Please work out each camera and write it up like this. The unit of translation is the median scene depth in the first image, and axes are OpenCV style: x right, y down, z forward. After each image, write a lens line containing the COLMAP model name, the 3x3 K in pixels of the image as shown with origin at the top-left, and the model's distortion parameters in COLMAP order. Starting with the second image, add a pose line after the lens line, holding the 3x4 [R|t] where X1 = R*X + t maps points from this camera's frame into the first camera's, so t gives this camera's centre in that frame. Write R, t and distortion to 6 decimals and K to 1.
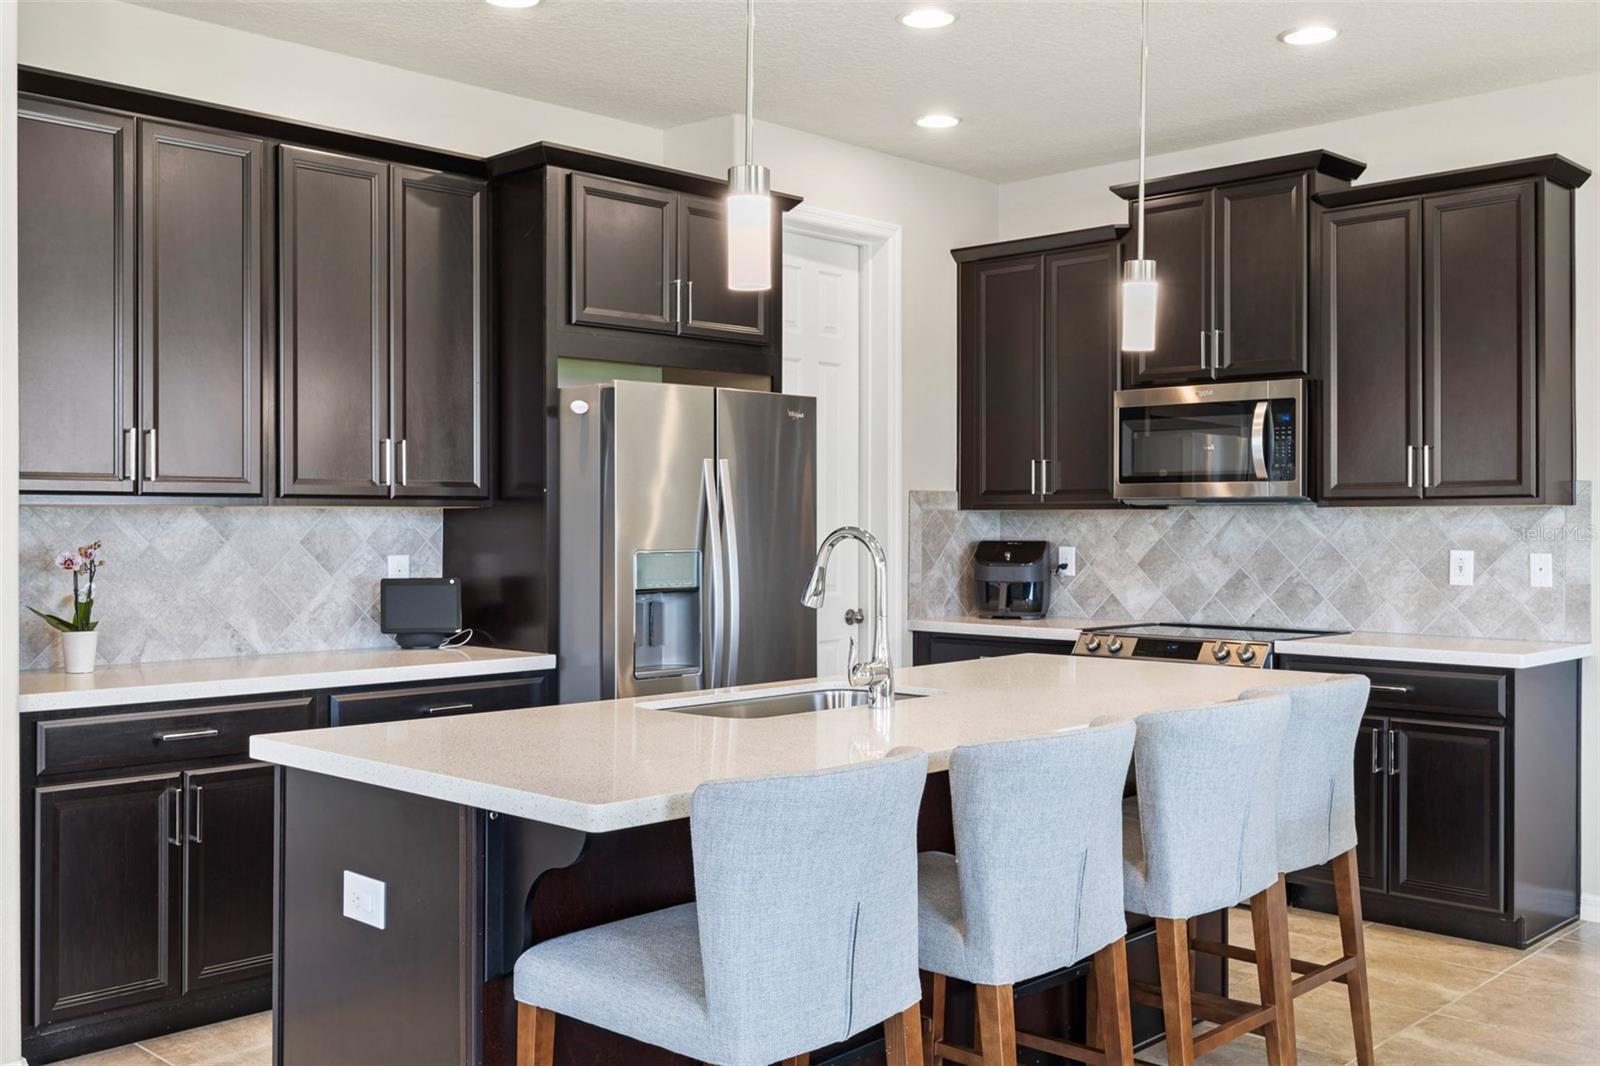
lens RADIAL K [[1534.9, 0, 792.2], [0, 1534.9, 518.3], [0, 0, 1]] dist [0.002961, 0.000000]
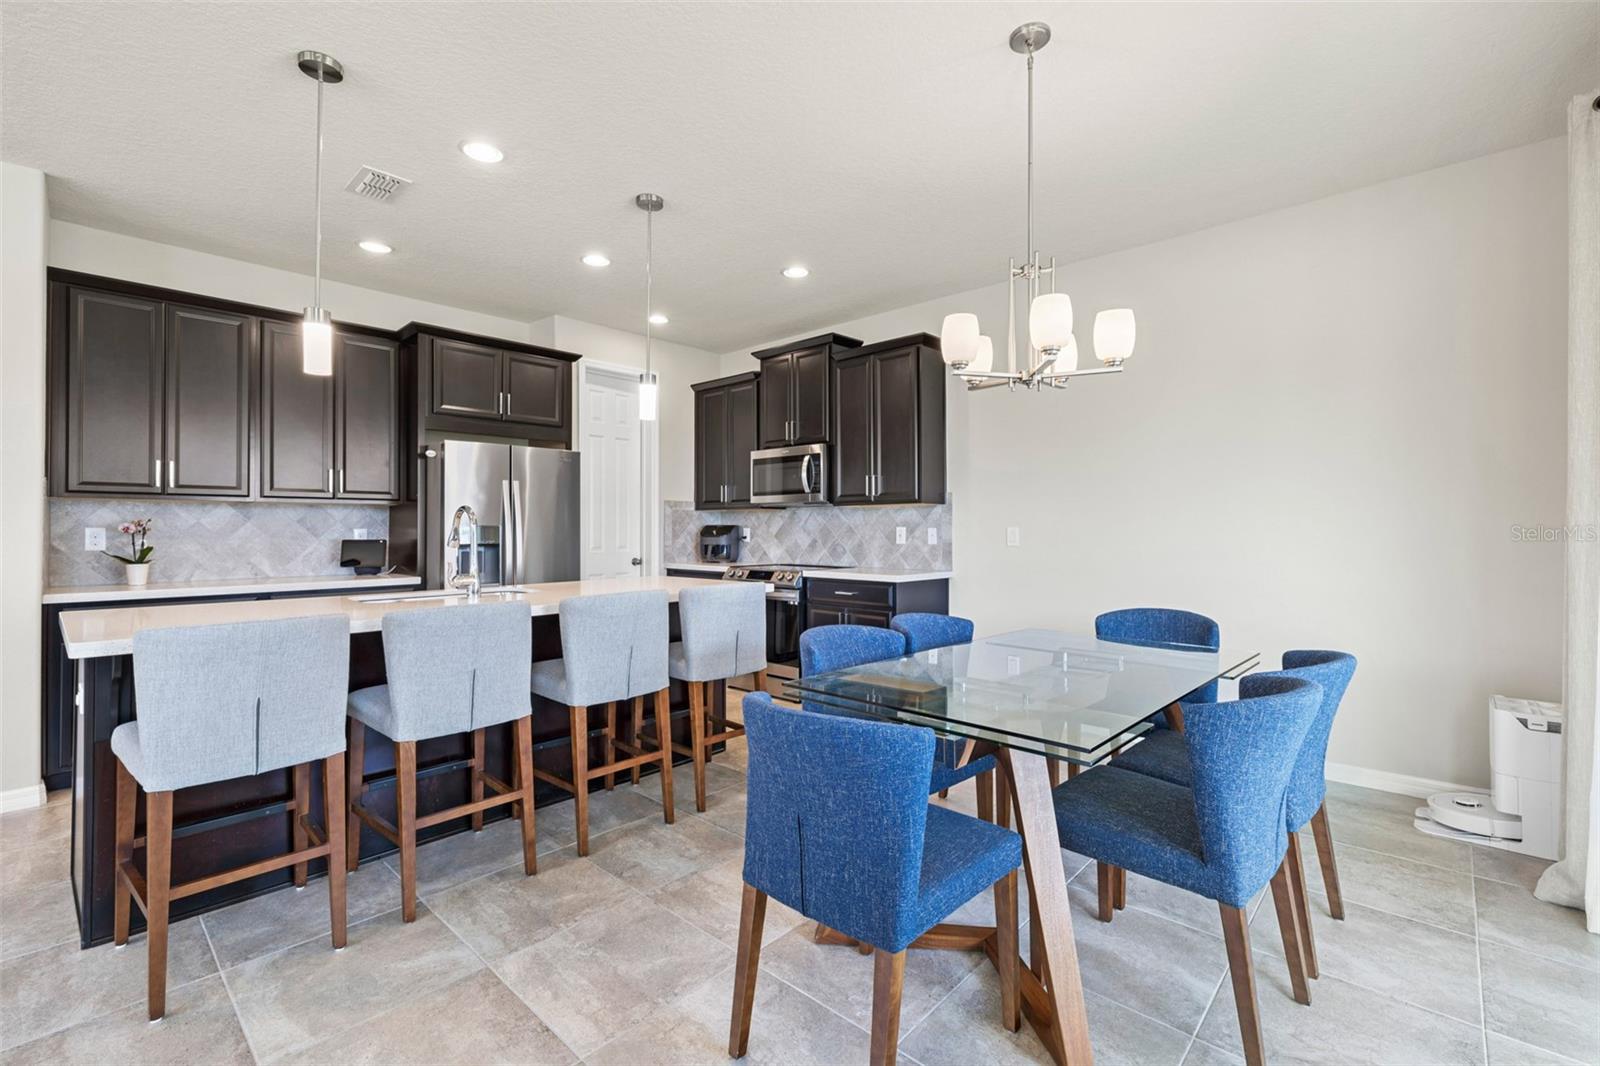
lens RADIAL K [[694.4, 0, 803.3], [0, 694.4, 525.1], [0, 0, 1]] dist [-0.002344, 0.002839]
pose [[0.999770, -0.001267, 0.021386, 0.298308], [0.001337, 0.999994, -0.003264, 0.022385], [-0.021382, 0.003292, 0.999766, 0.074538]]
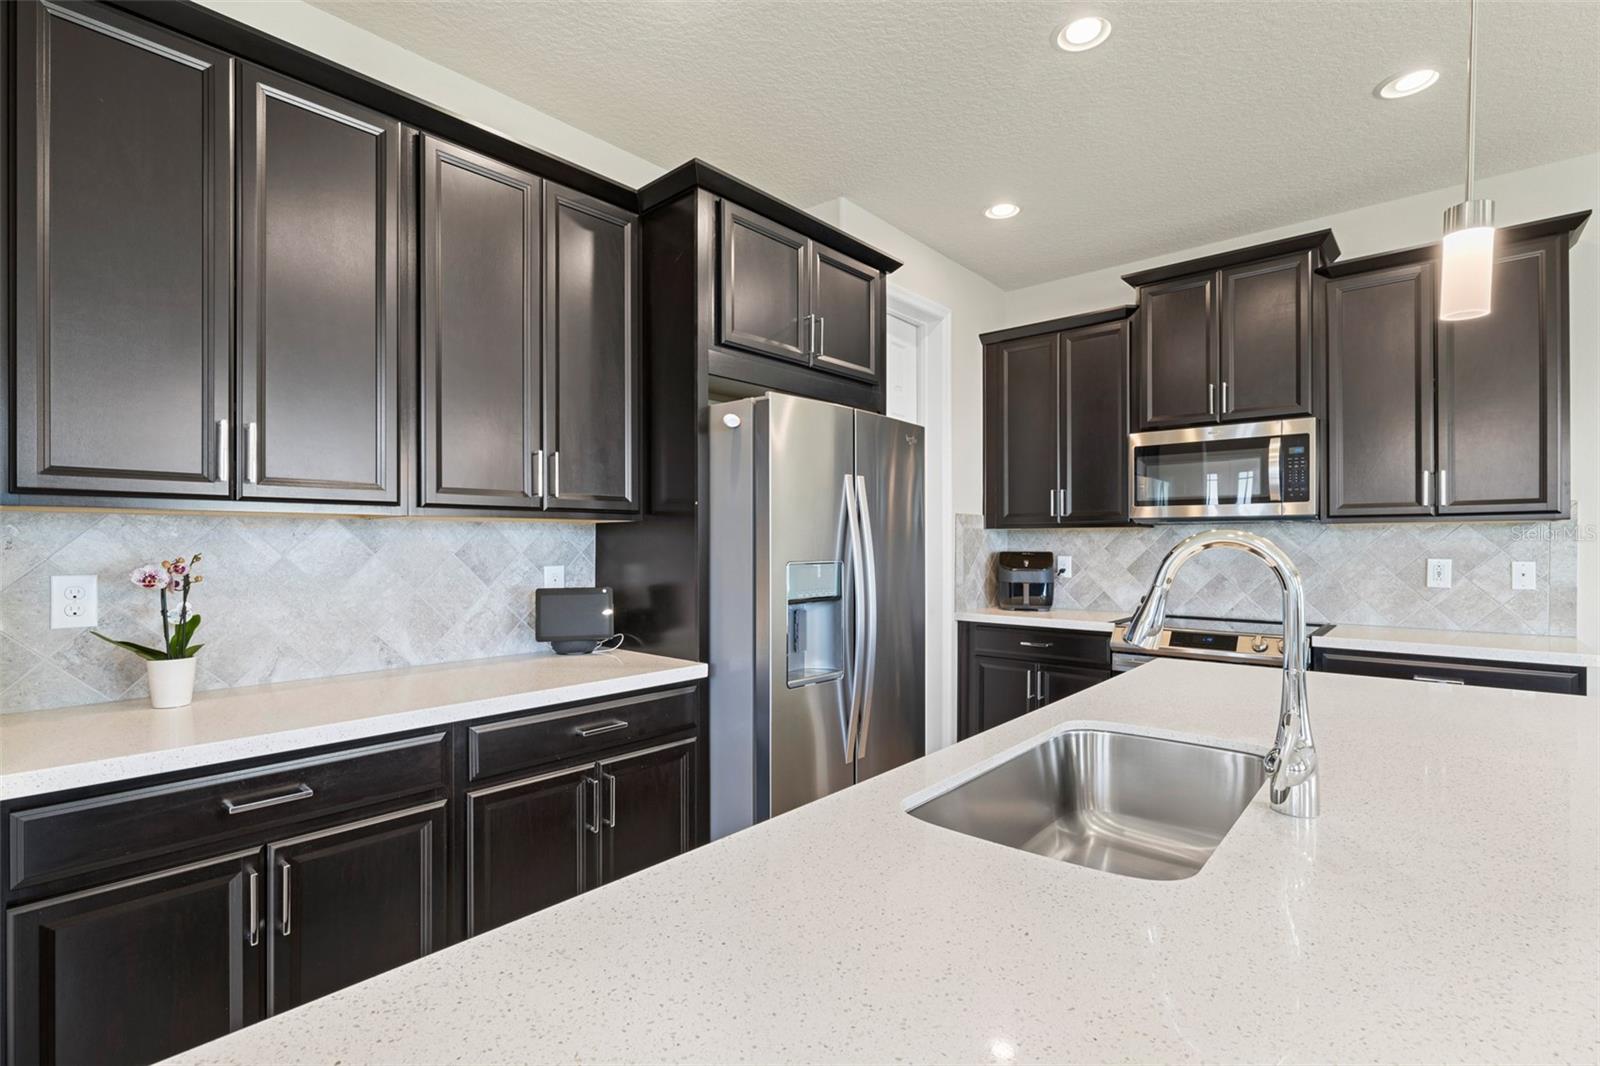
lens RADIAL K [[745.1, 0, 804.4], [0, 745.1, 544.7], [0, 0, 1]] dist [-0.008577, 0.003141]
pose [[0.998633, -0.001101, 0.052261, -0.105166], [0.000852, 0.999988, 0.004785, 0.006606], [-0.052266, -0.004734, 0.998622, 0.456000]]
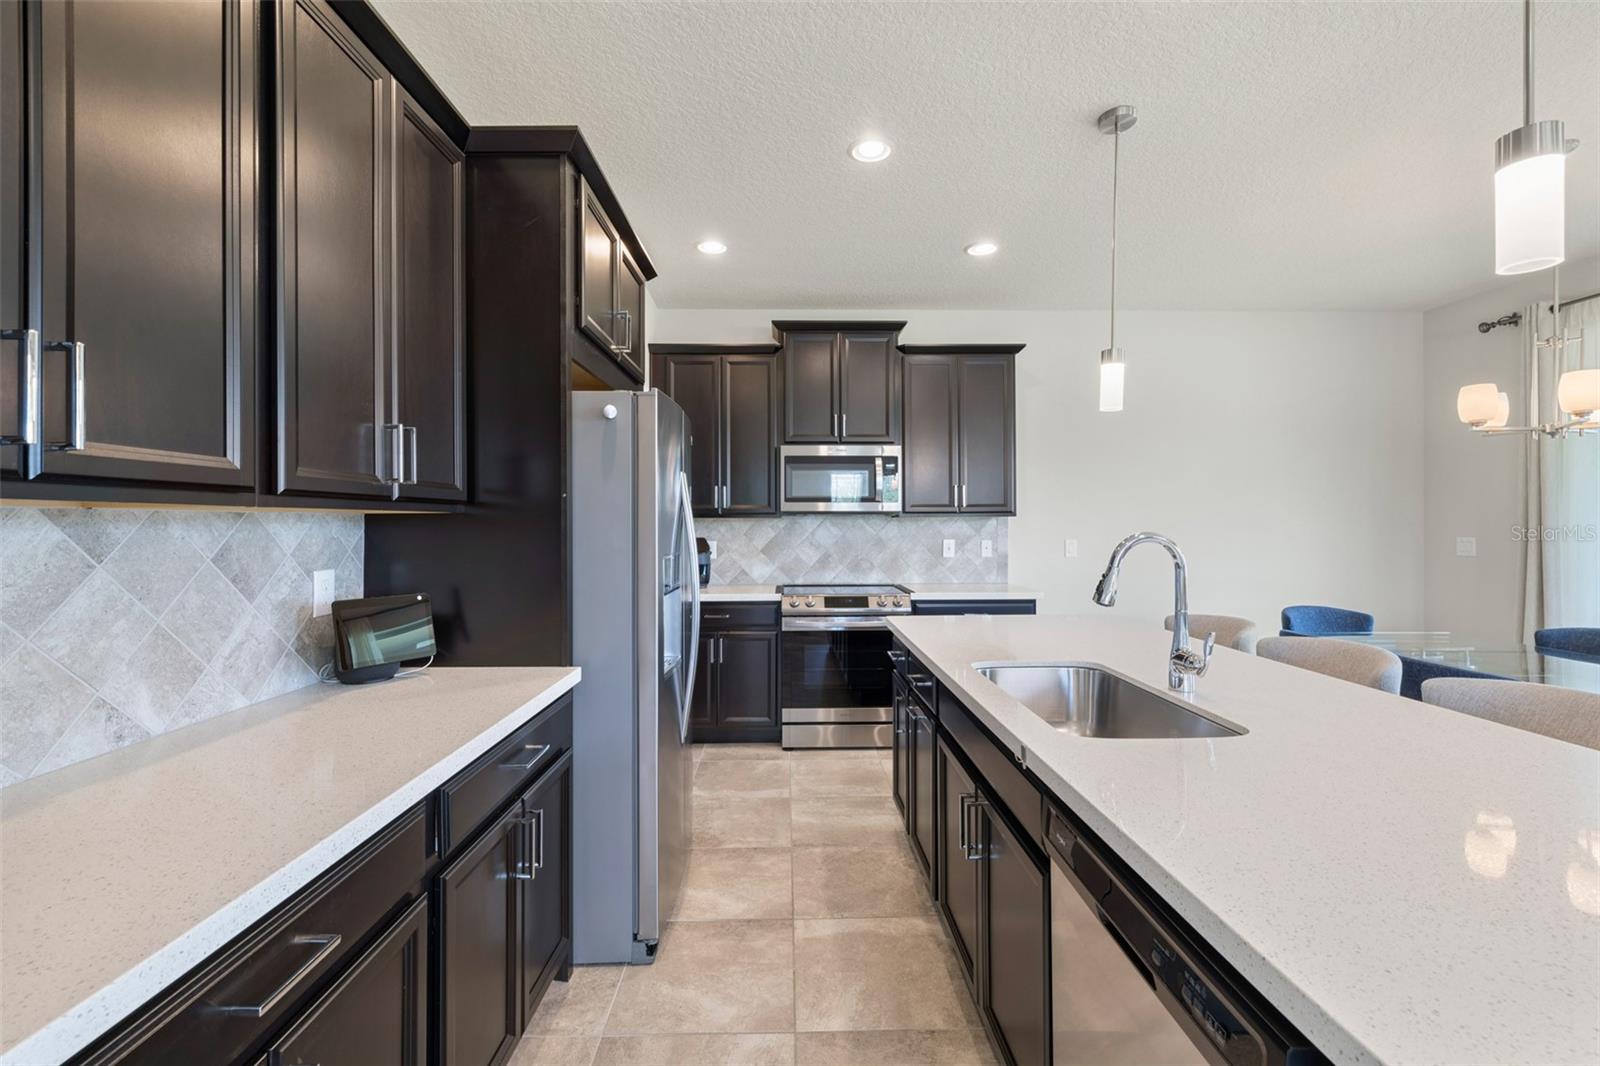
lens RADIAL K [[671.4, 0, 799.7], [0, 671.4, 520.2], [0, 0, 1]] dist [0.000431, -0.000374]
pose [[0.705178, 0.001925, 0.709028, -0.323641], [0.000379, 0.999995, -0.003092, -0.001370], [-0.709030, 0.002449, 0.705174, 0.552585]]
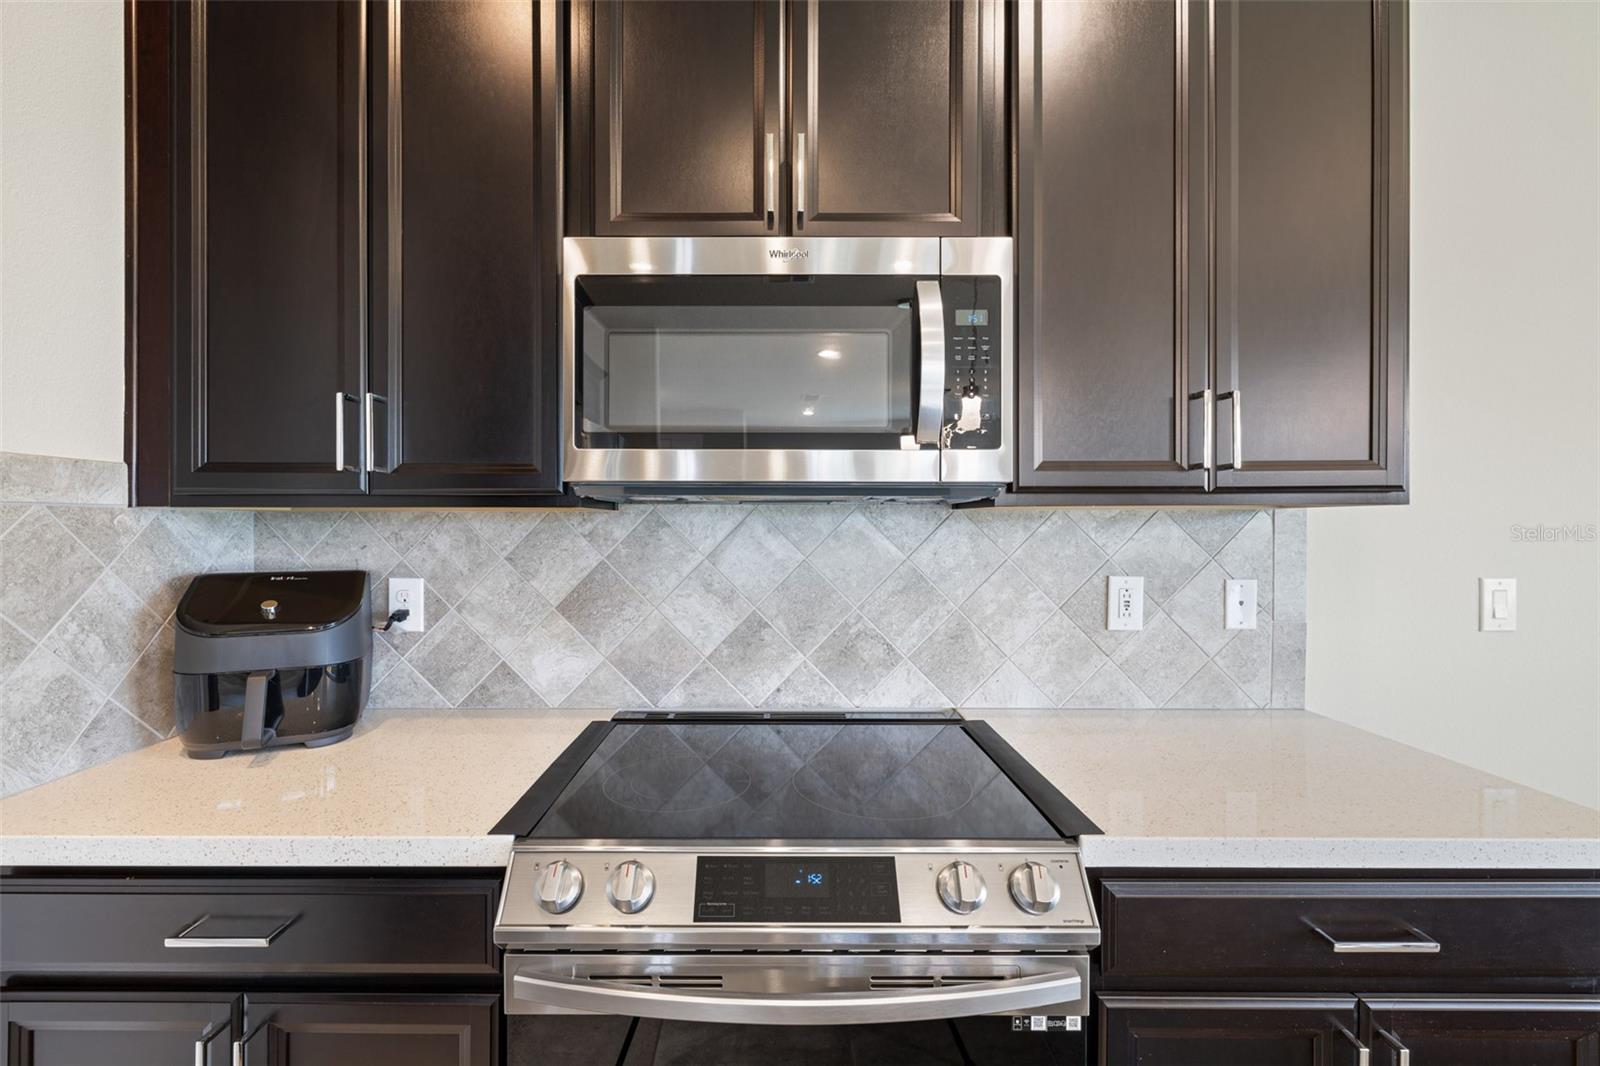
lens RADIAL K [[671.4, 0, 767.7], [0, 671.4, 525.6], [0, 0, 1]] dist [0.000431, -0.000374]
pose [[0.724574, -0.002443, 0.689192, 0.137480], [-0.002040, 0.999982, 0.005689, -0.001825], [-0.689194, -0.005528, 0.724556, 0.940471]]
